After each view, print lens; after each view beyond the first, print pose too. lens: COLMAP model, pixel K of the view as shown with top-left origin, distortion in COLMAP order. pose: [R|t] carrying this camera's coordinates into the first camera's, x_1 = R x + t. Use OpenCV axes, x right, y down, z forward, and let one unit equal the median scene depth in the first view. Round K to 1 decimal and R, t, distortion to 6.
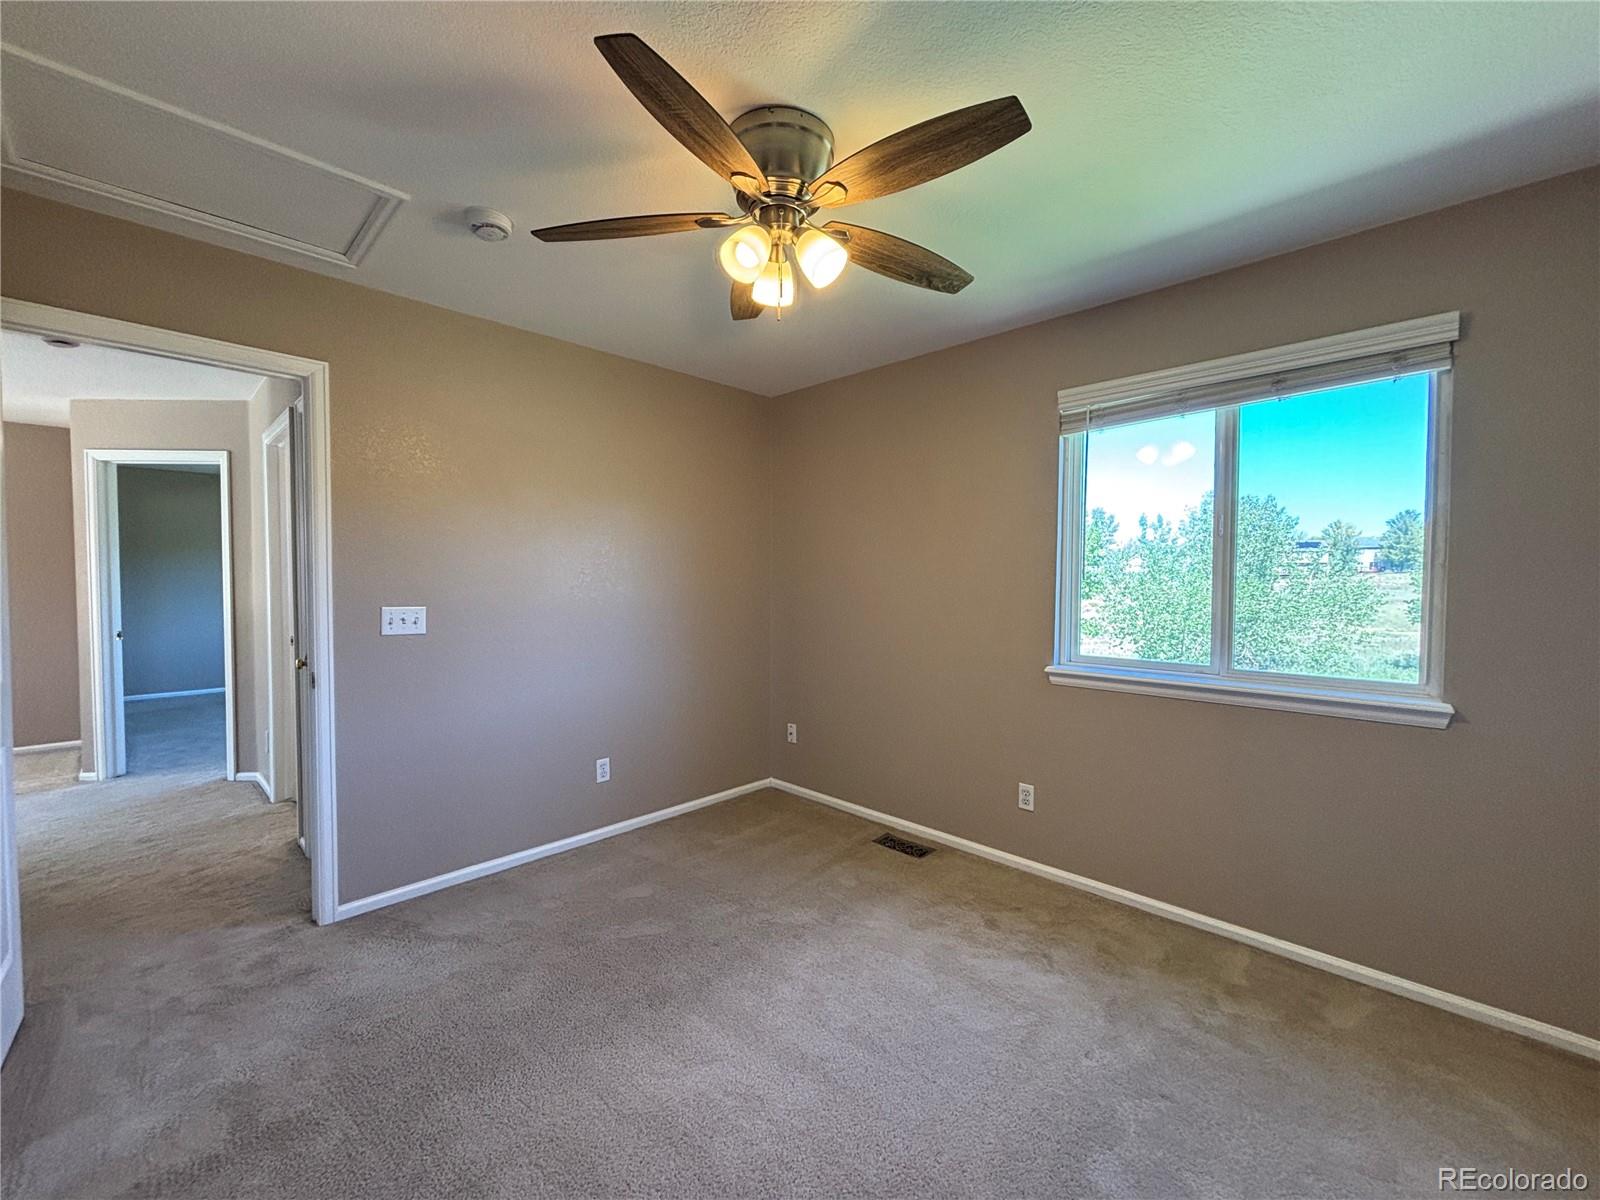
lens RADIAL K [[651.4, 0, 800.0], [0, 651.4, 600.0], [0, 0, 1]] dist [0.001623, -0.000525]
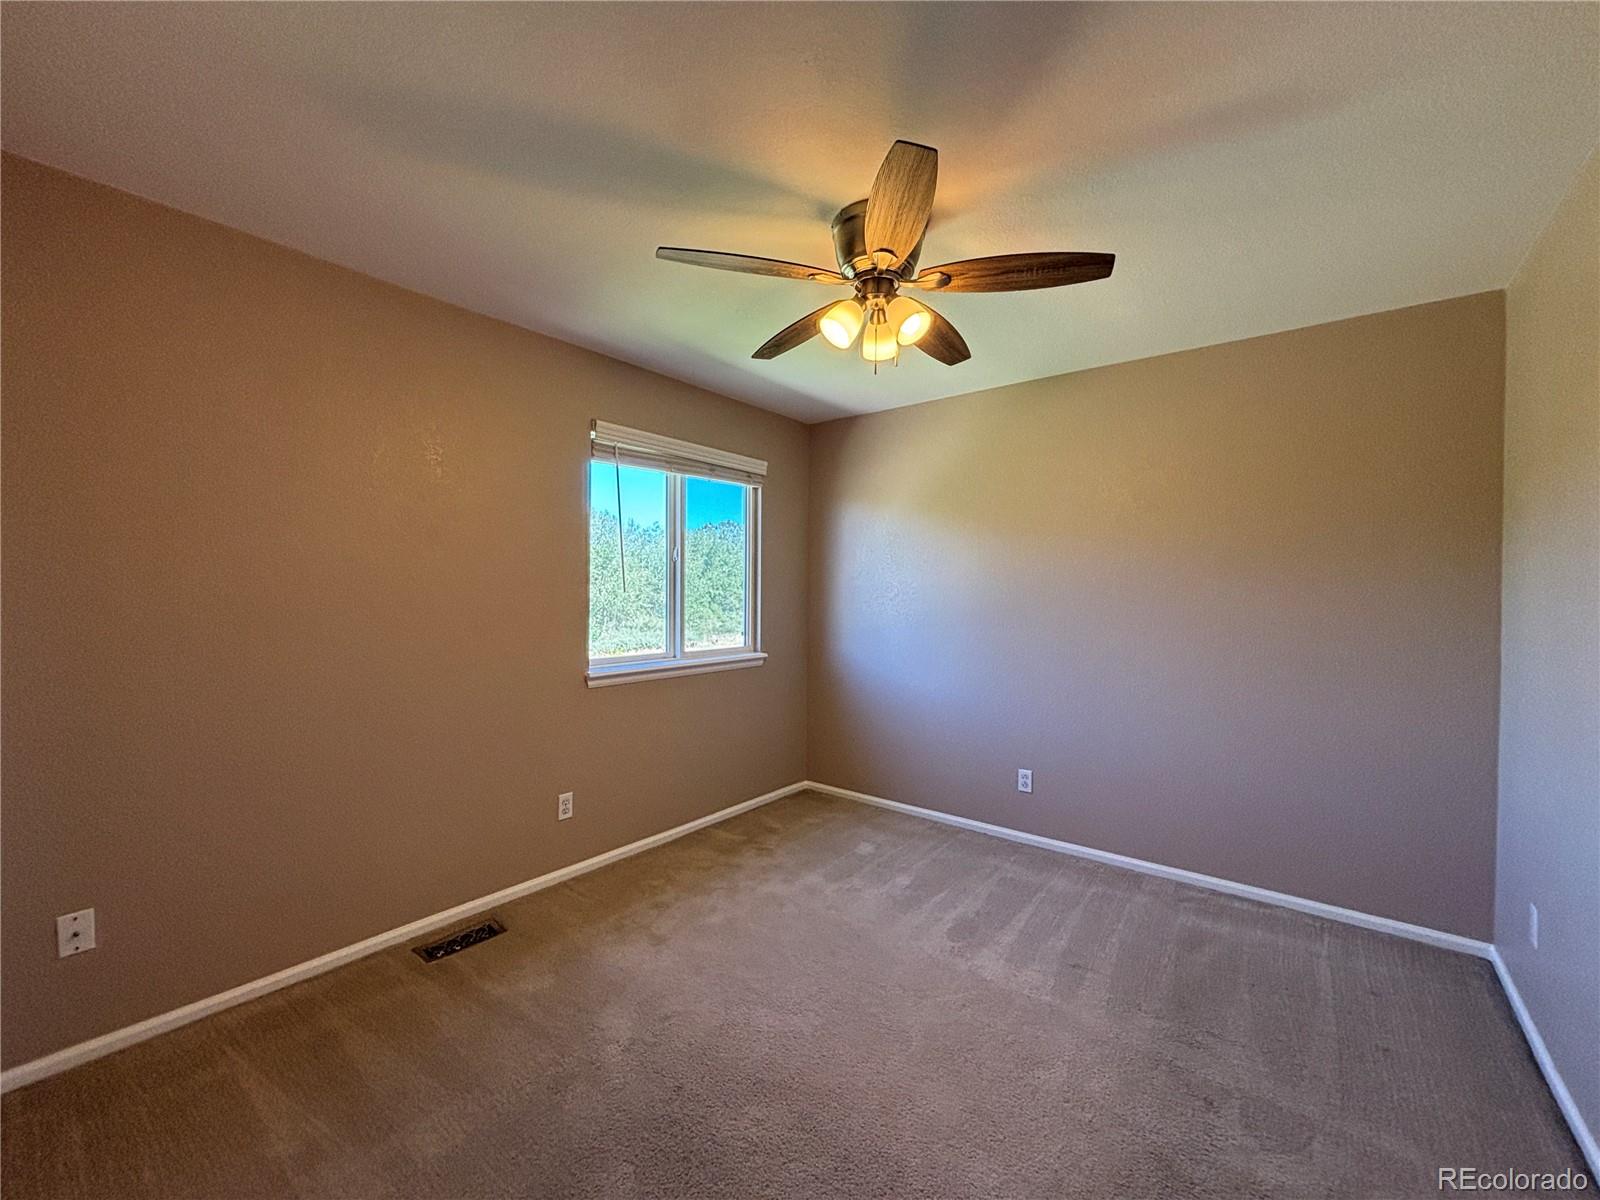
lens RADIAL K [[651.4, 0, 800.0], [0, 651.4, 600.0], [0, 0, 1]] dist [0.001623, -0.000525]
pose [[-0.115186, -0.013441, 0.993253, -0.740663], [0.024221, 0.999573, 0.016335, -0.026183], [-0.993049, 0.025939, -0.114812, 0.801037]]
